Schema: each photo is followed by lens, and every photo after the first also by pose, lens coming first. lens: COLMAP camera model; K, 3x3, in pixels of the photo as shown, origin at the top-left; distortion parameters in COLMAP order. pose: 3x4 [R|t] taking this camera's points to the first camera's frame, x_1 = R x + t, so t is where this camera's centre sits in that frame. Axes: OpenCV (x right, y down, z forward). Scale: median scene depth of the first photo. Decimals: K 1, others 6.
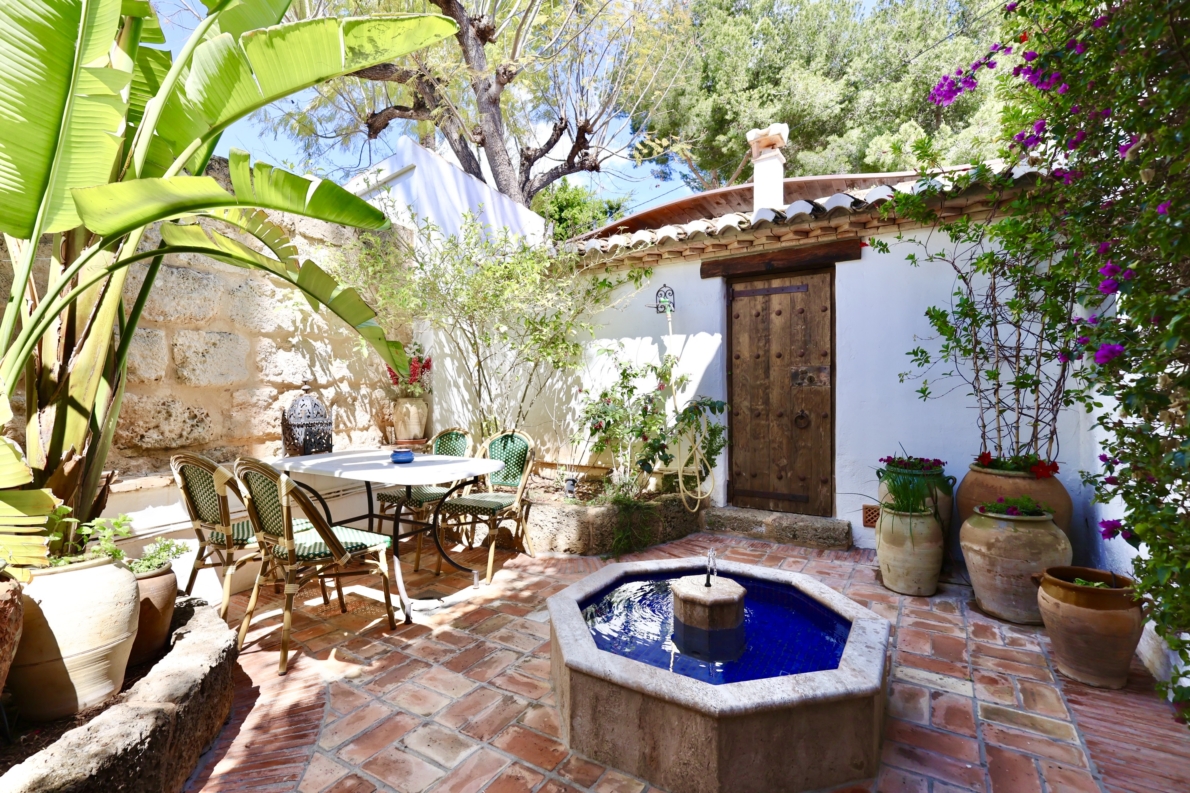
lens RADIAL K [[548.3, 0, 594.0], [0, 548.3, 397.1], [0, 0, 1]] dist [0.002775, 0.001259]
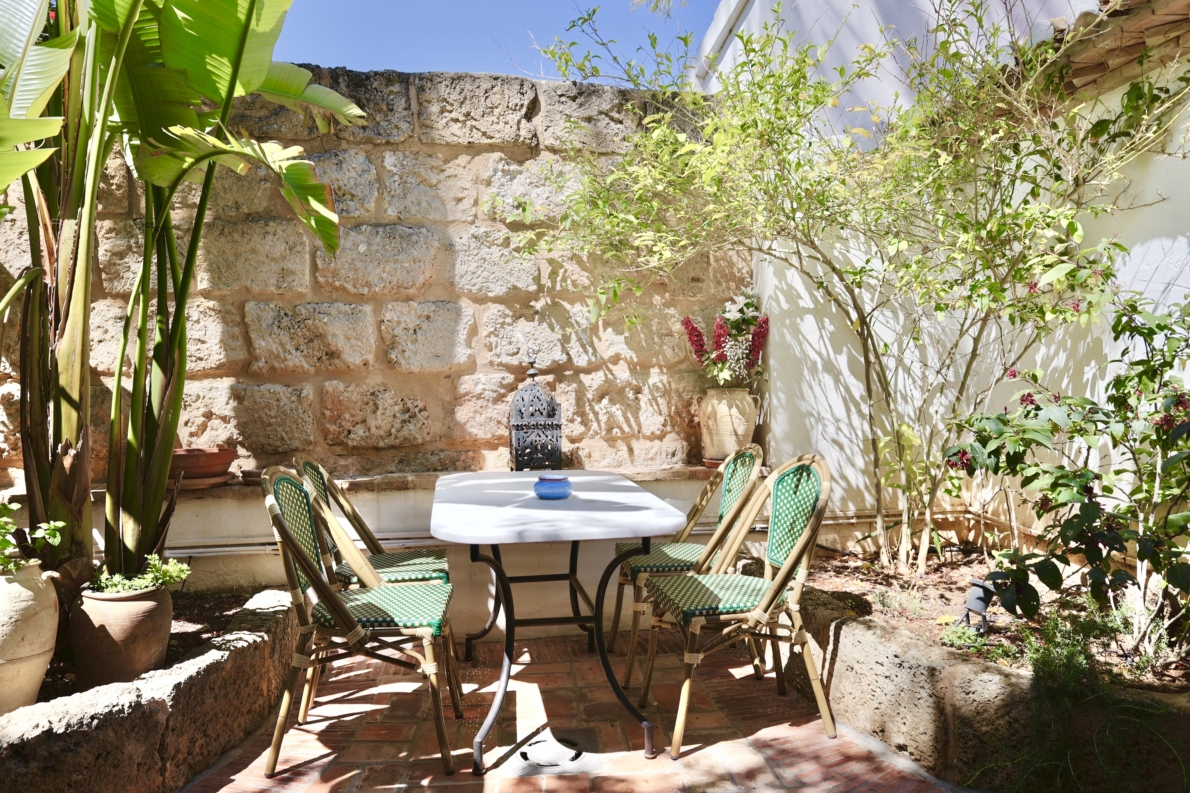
lens RADIAL K [[809.3, 0, 595.0], [0, 809.3, 392.1], [0, 0, 1]] dist [0.000756, -0.001693]
pose [[0.598082, 0.012039, -0.801344, 0.323634], [-0.005842, 0.999926, 0.010663, -0.004013], [0.801414, -0.001695, 0.598108, 0.449869]]
